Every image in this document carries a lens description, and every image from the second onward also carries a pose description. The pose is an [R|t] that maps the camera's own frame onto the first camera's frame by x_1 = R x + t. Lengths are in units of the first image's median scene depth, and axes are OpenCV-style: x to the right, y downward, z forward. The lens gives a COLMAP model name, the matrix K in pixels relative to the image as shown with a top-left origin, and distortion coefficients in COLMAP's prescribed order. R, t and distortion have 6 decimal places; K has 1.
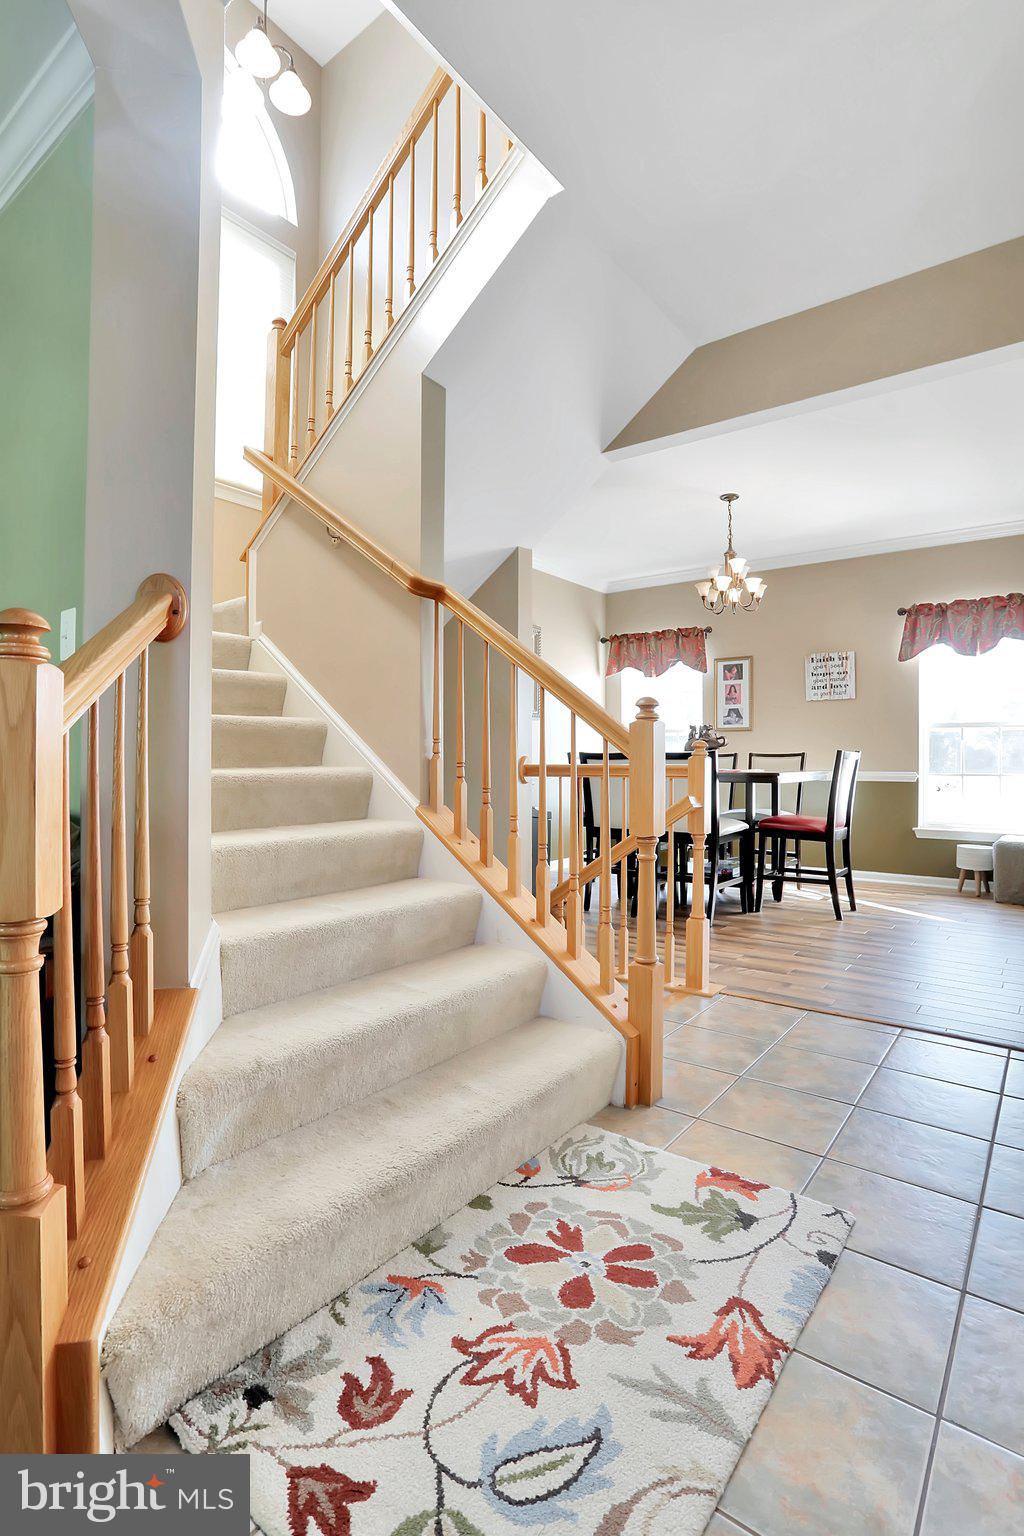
lens RADIAL K [[766.5, 0, 510.9], [0, 766.5, 756.5], [0, 0, 1]] dist [-0.068268, 0.030925]
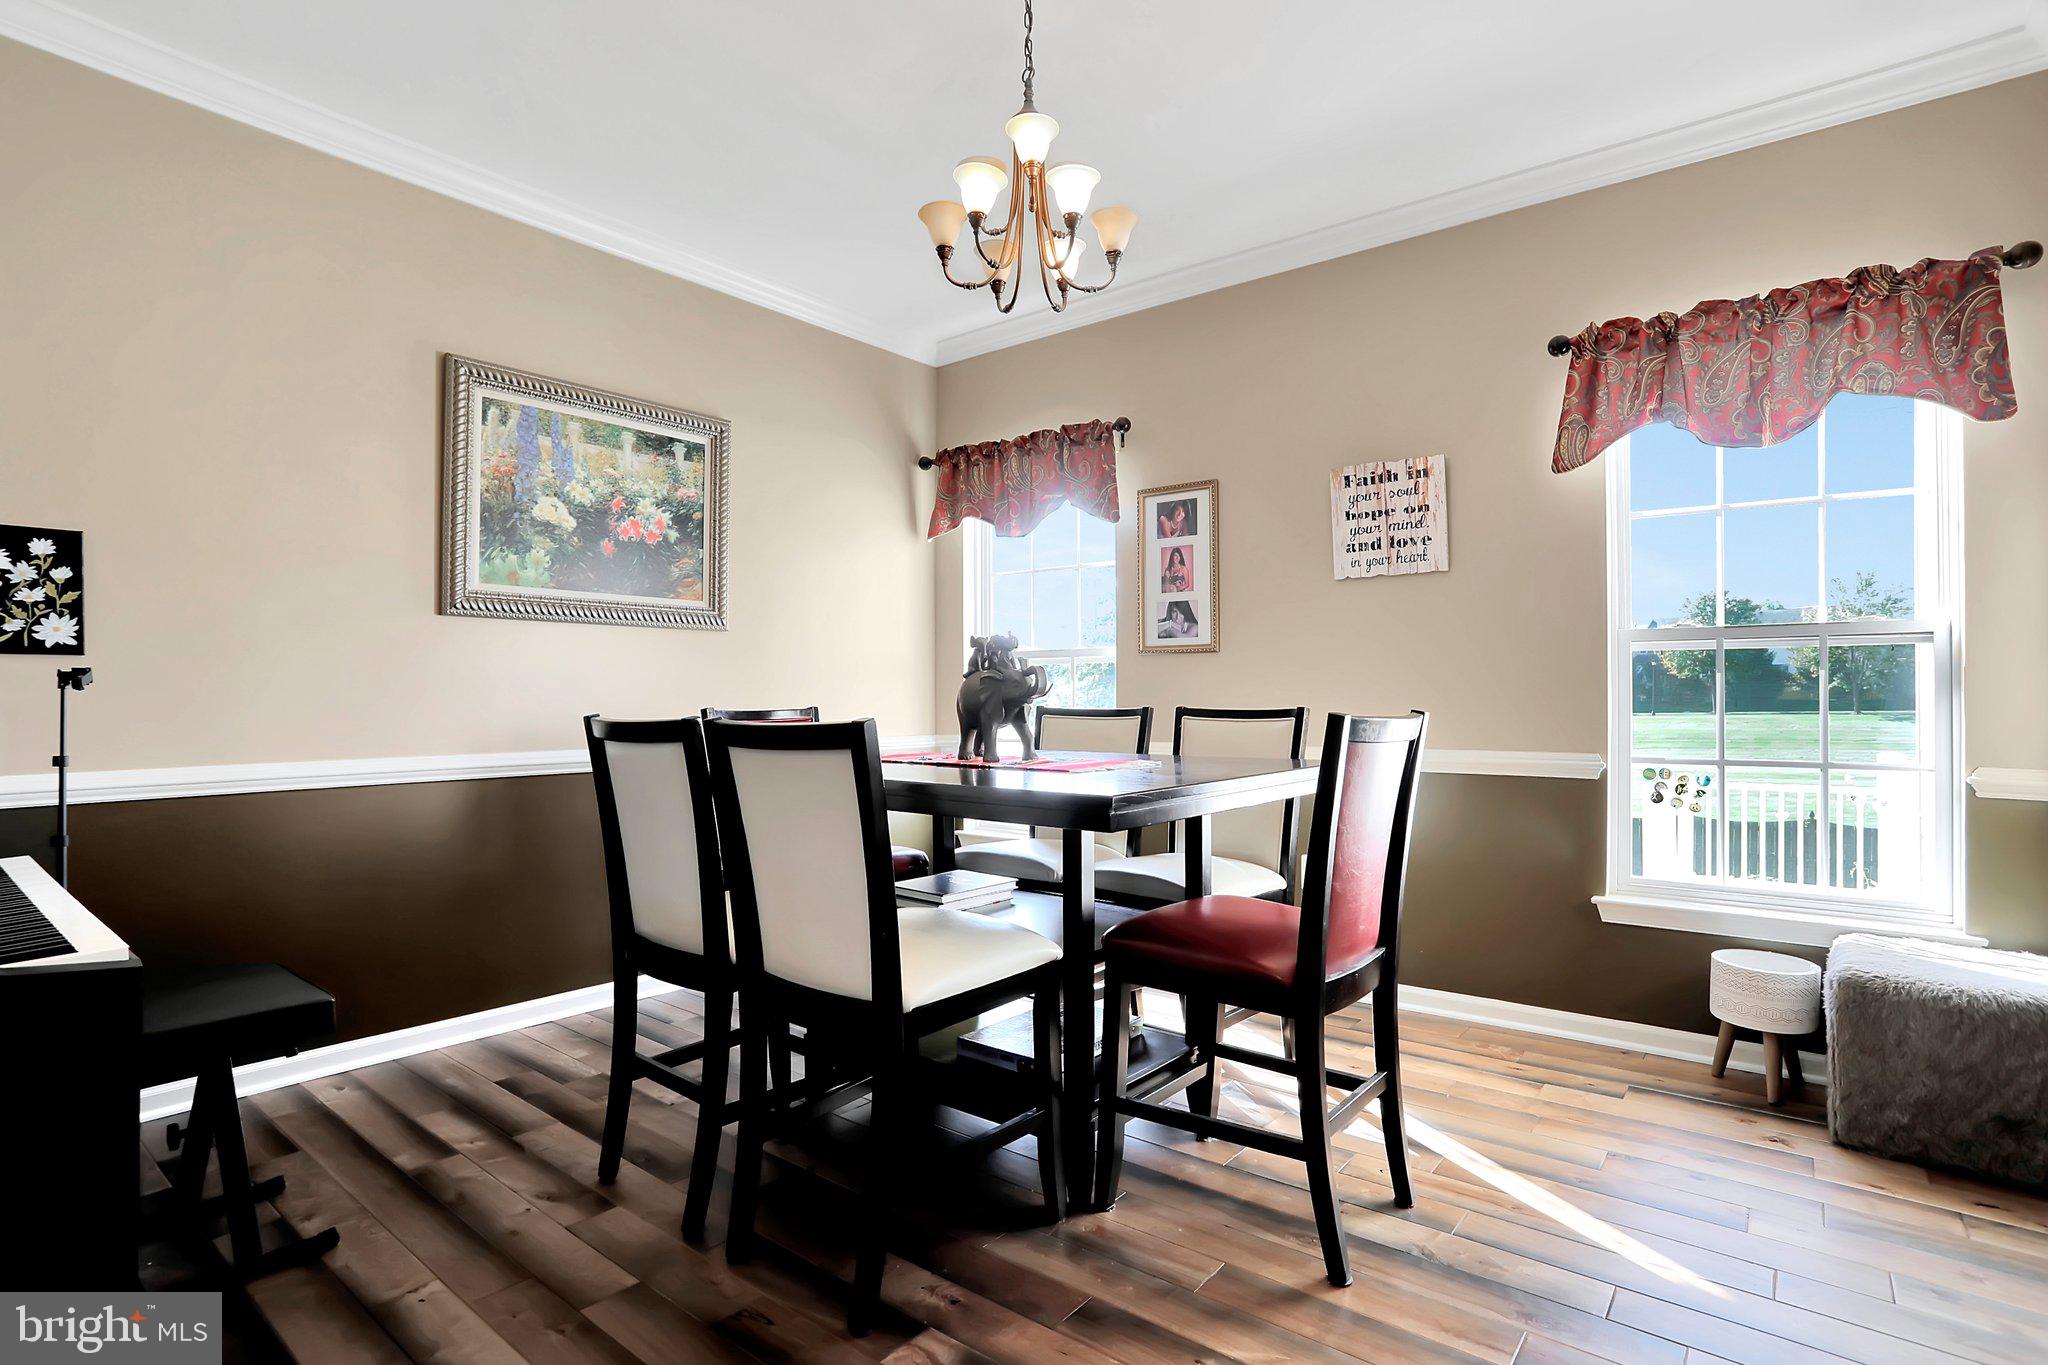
lens RADIAL K [[1022.0, 0, 1032.3], [0, 1022.0, 681.6], [0, 0, 1]] dist [-0.068268, 0.030925]
pose [[0.999564, -0.004901, -0.029126, 0.241346], [0.004703, 0.999965, -0.006867, -0.014010], [0.029158, 0.006727, 0.999552, 0.439906]]
